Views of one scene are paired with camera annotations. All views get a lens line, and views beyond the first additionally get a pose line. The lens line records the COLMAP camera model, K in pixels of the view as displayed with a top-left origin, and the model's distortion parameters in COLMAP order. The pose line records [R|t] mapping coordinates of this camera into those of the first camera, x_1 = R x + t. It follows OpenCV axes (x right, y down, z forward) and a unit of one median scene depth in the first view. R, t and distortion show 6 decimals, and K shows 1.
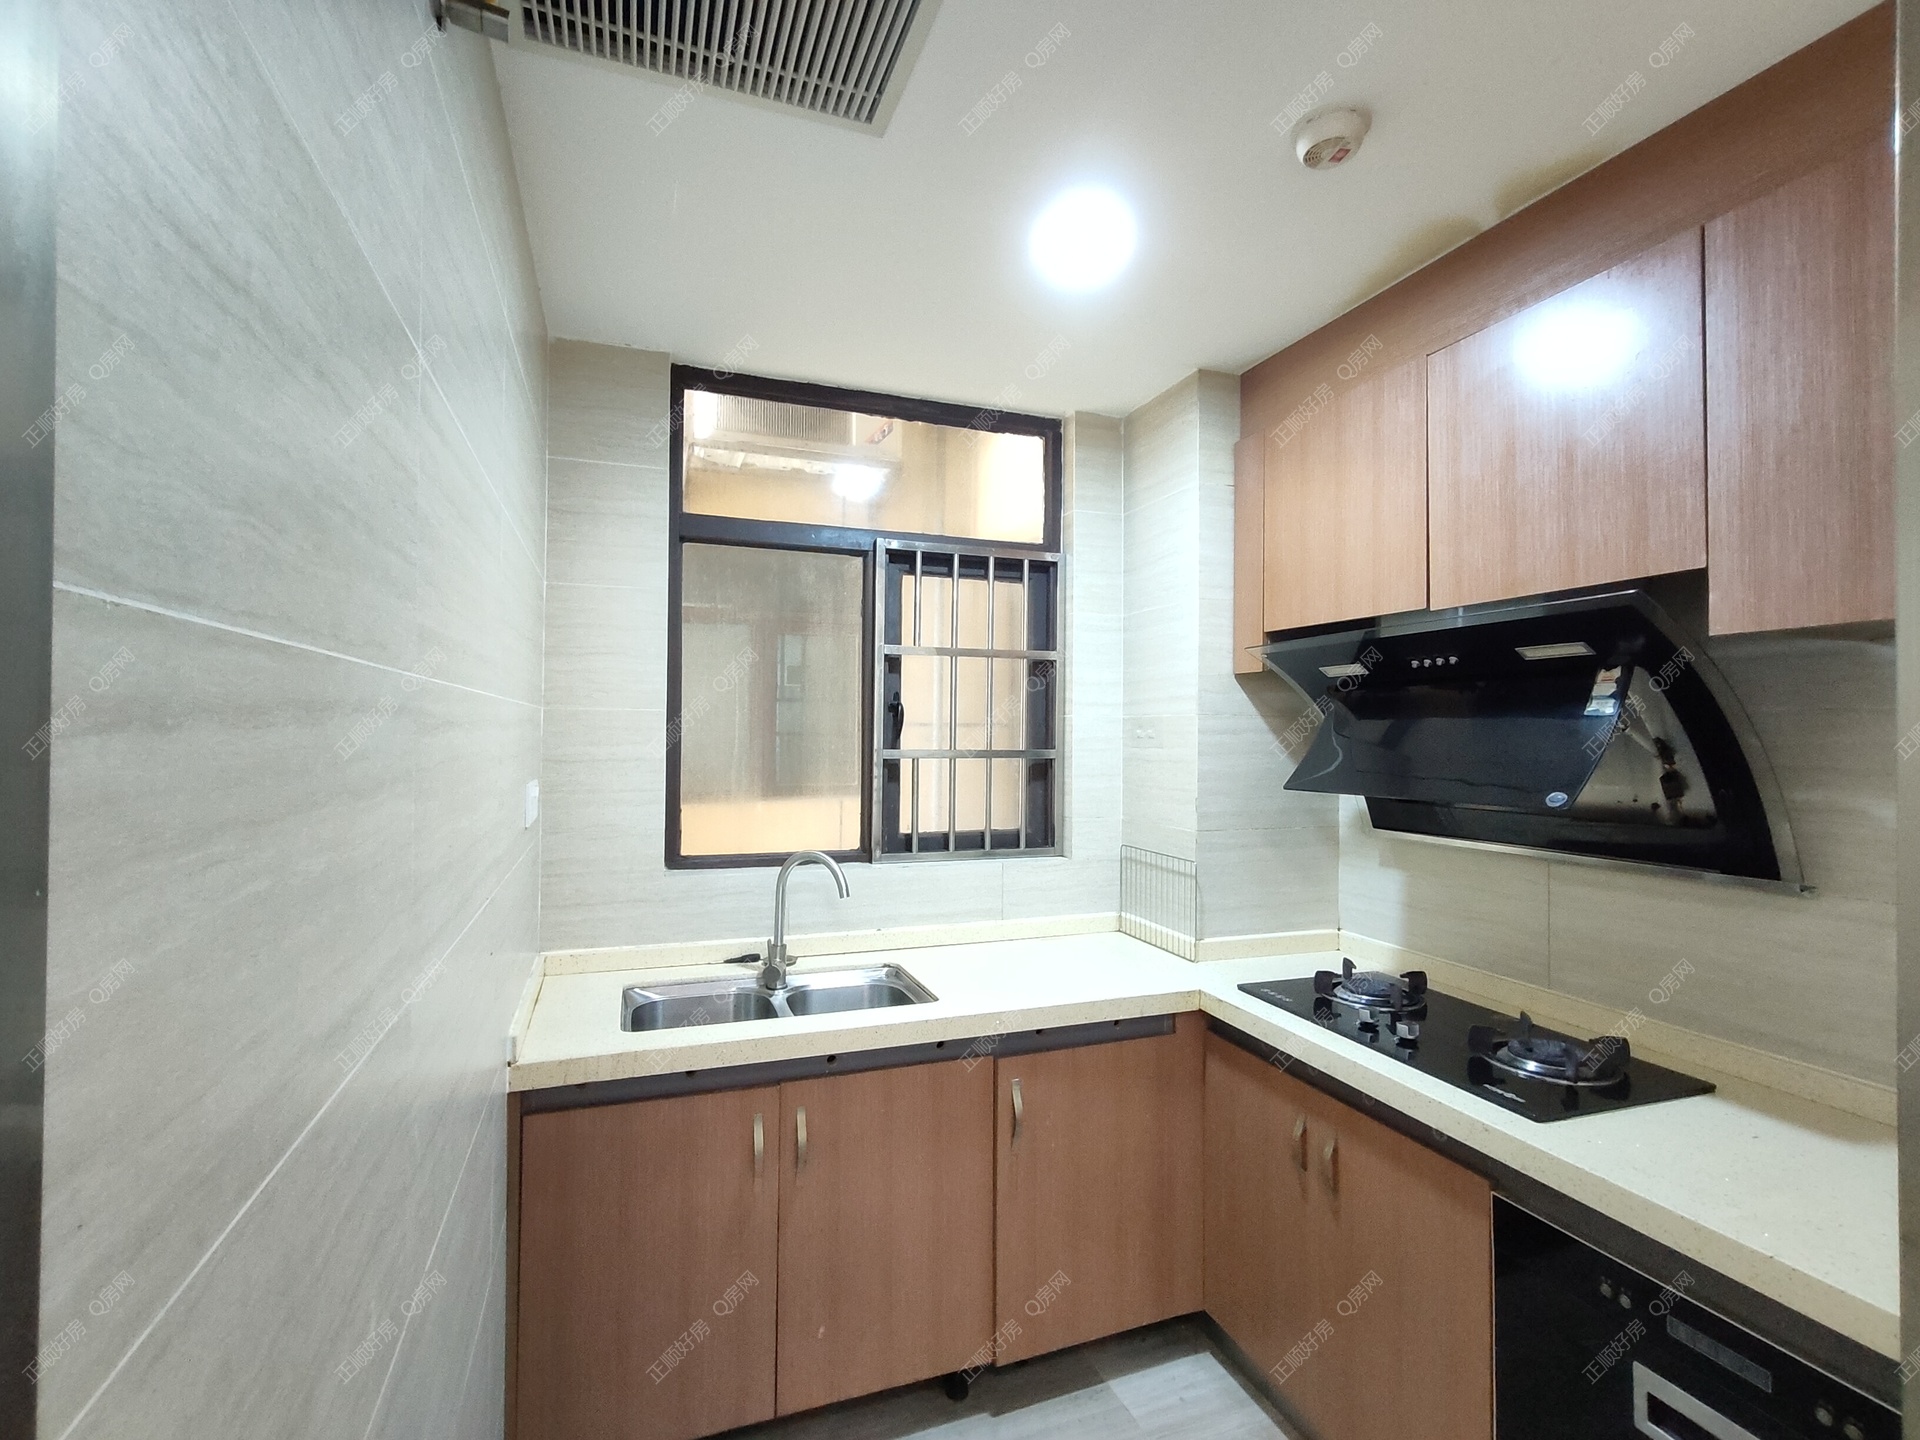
lens RADIAL K [[920.1, 0, 960.0], [0, 920.1, 720.0], [0, 0, 1]] dist [0.029508, 0.000141]
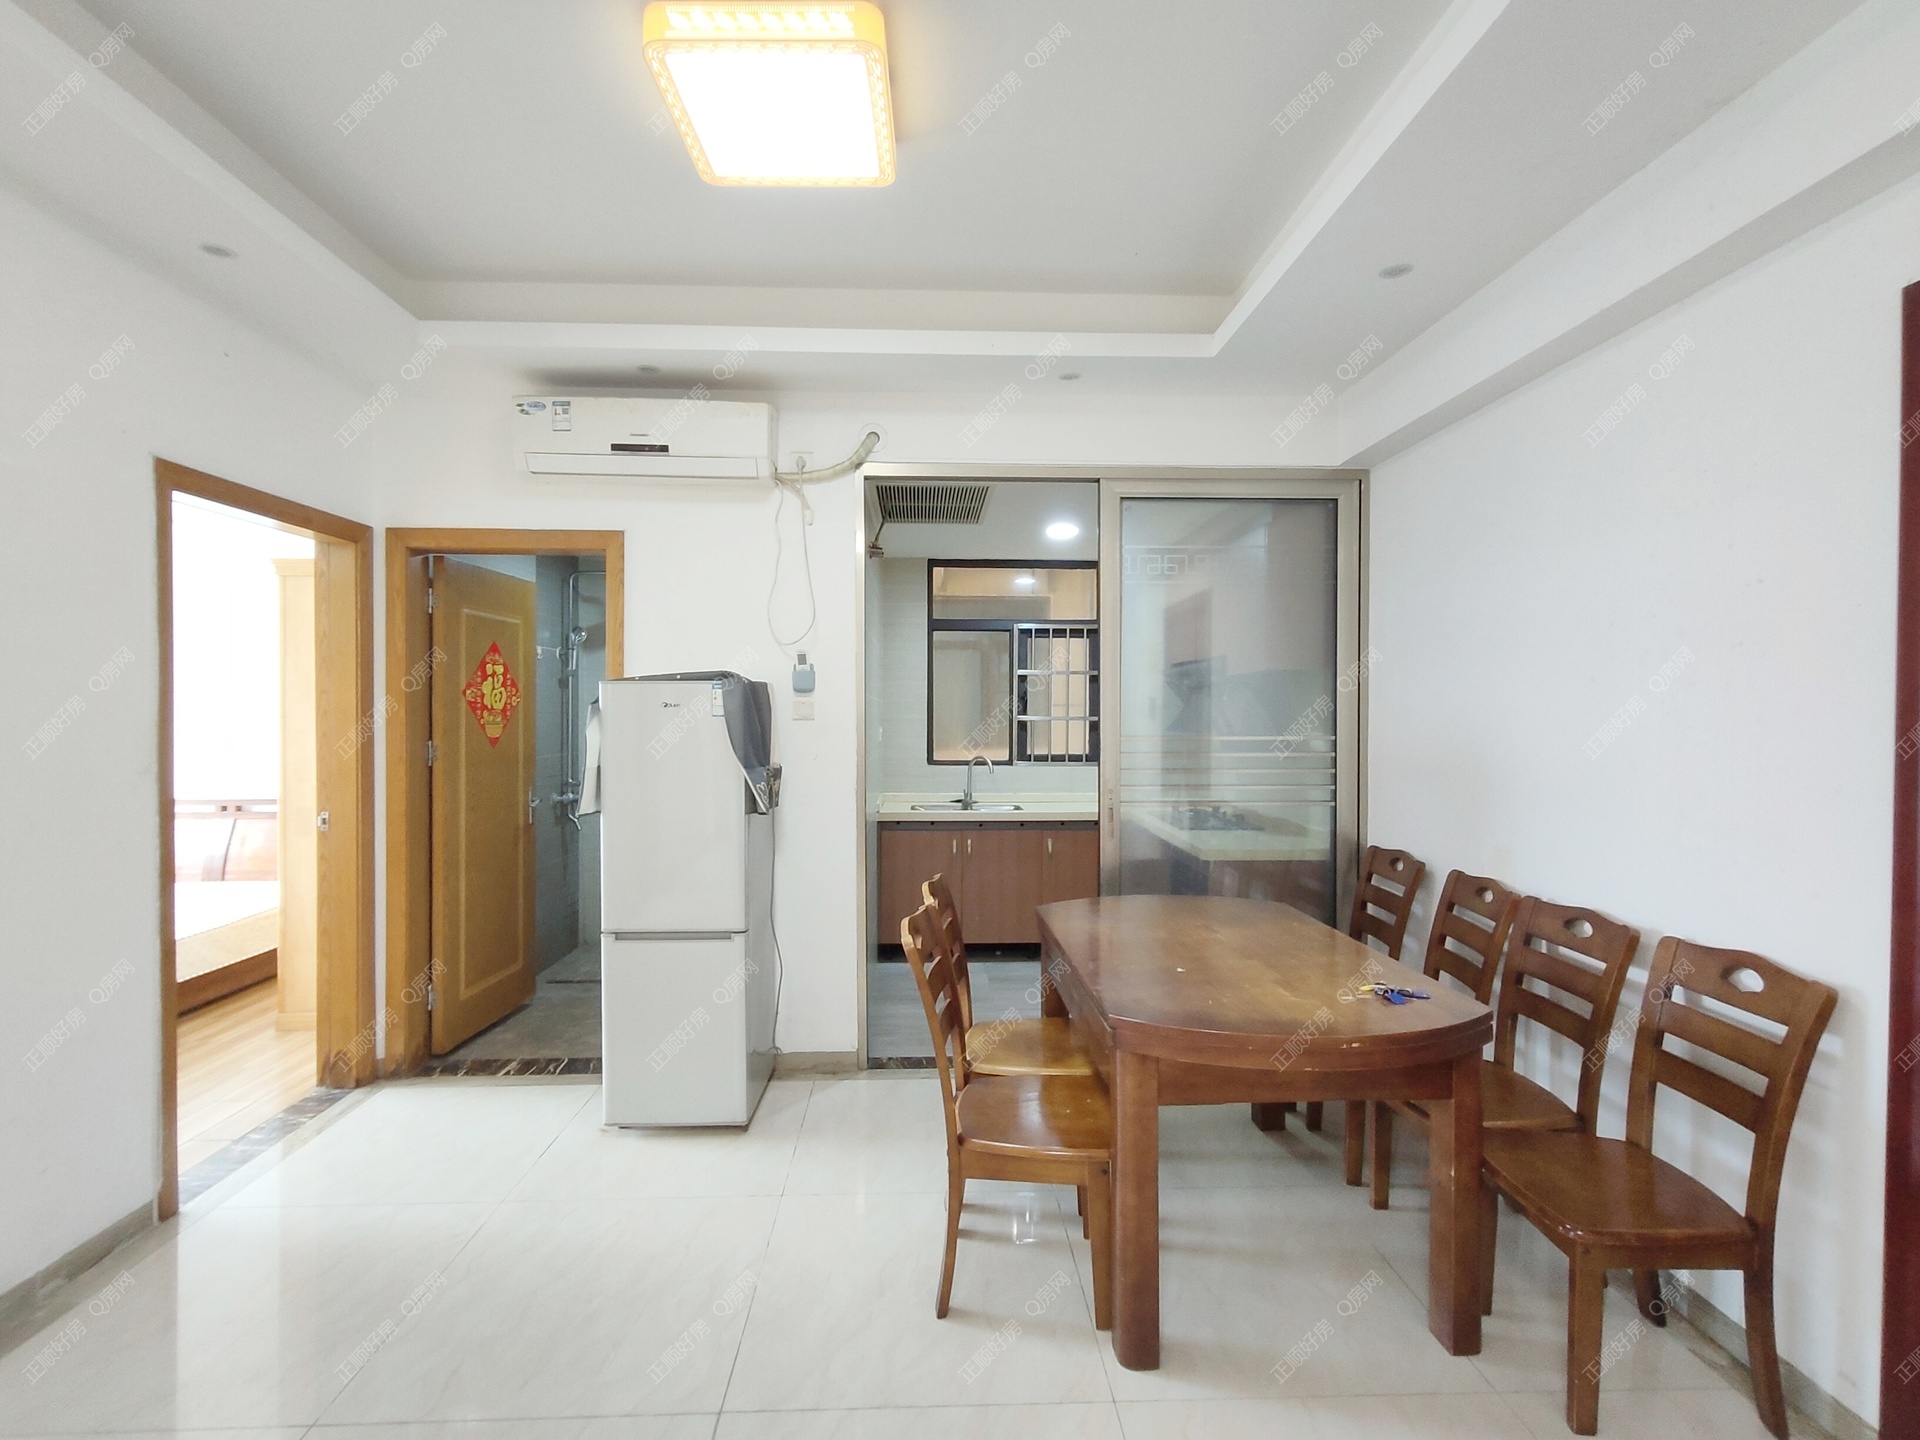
lens RADIAL K [[893.8, 0, 960.0], [0, 893.8, 720.0], [0, 0, 1]] dist [-0.000282, -0.000067]
pose [[0.951121, -0.006637, -0.308746, 0.453556], [0.015717, 0.999514, 0.026930, -0.021826], [0.308418, -0.030466, 0.950763, -1.124174]]
